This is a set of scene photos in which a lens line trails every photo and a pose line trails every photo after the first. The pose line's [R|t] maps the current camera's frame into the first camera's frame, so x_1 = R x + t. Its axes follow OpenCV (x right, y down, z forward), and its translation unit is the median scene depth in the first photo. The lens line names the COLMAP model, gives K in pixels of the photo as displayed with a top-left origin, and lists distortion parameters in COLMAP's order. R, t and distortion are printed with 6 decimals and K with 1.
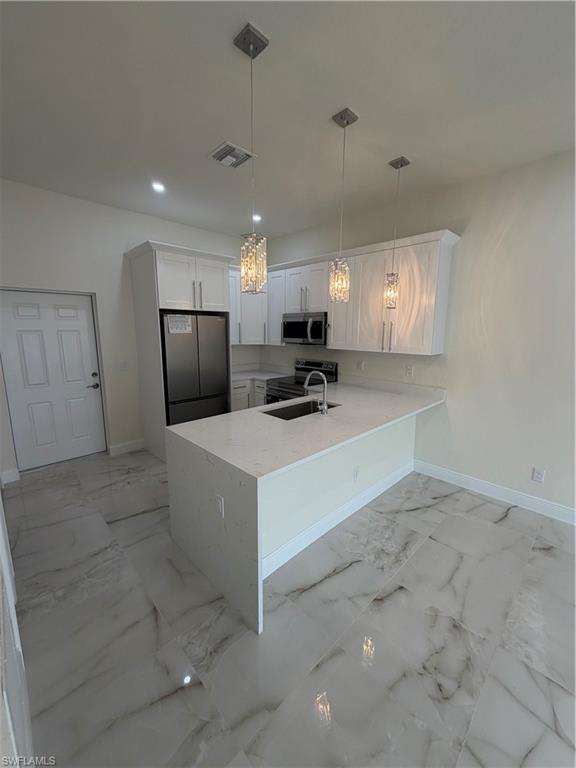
lens RADIAL K [[306.1, 0, 288.5], [0, 306.1, 380.2], [0, 0, 1]] dist [-0.000470, -0.000138]
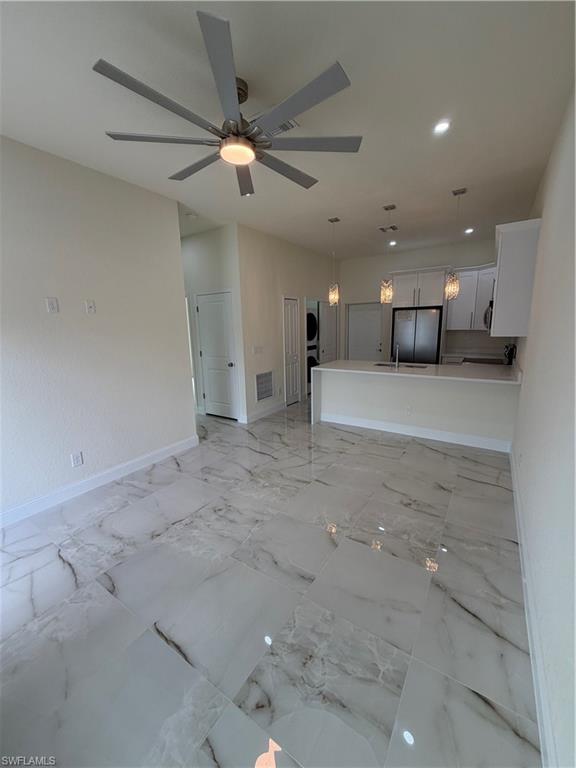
lens RADIAL K [[306.1, 0, 288.5], [0, 306.1, 380.2], [0, 0, 1]] dist [-0.000470, -0.000138]
pose [[0.215864, 0.166207, -0.962174, 1.515038], [-0.139425, 0.980555, 0.138102, 0.024536], [0.966418, 0.104340, 0.234840, 0.032847]]
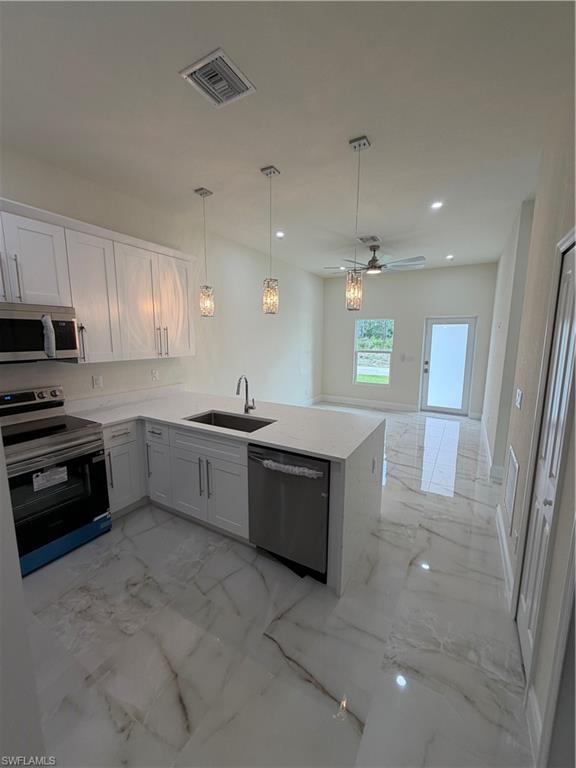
lens RADIAL K [[306.1, 0, 288.5], [0, 306.1, 380.2], [0, 0, 1]] dist [-0.000470, -0.000138]
pose [[-0.270652, -0.146647, 0.951442, -0.863652], [0.151380, 0.969550, 0.192500, -0.175969], [-0.950701, 0.196129, -0.240212, 1.021800]]
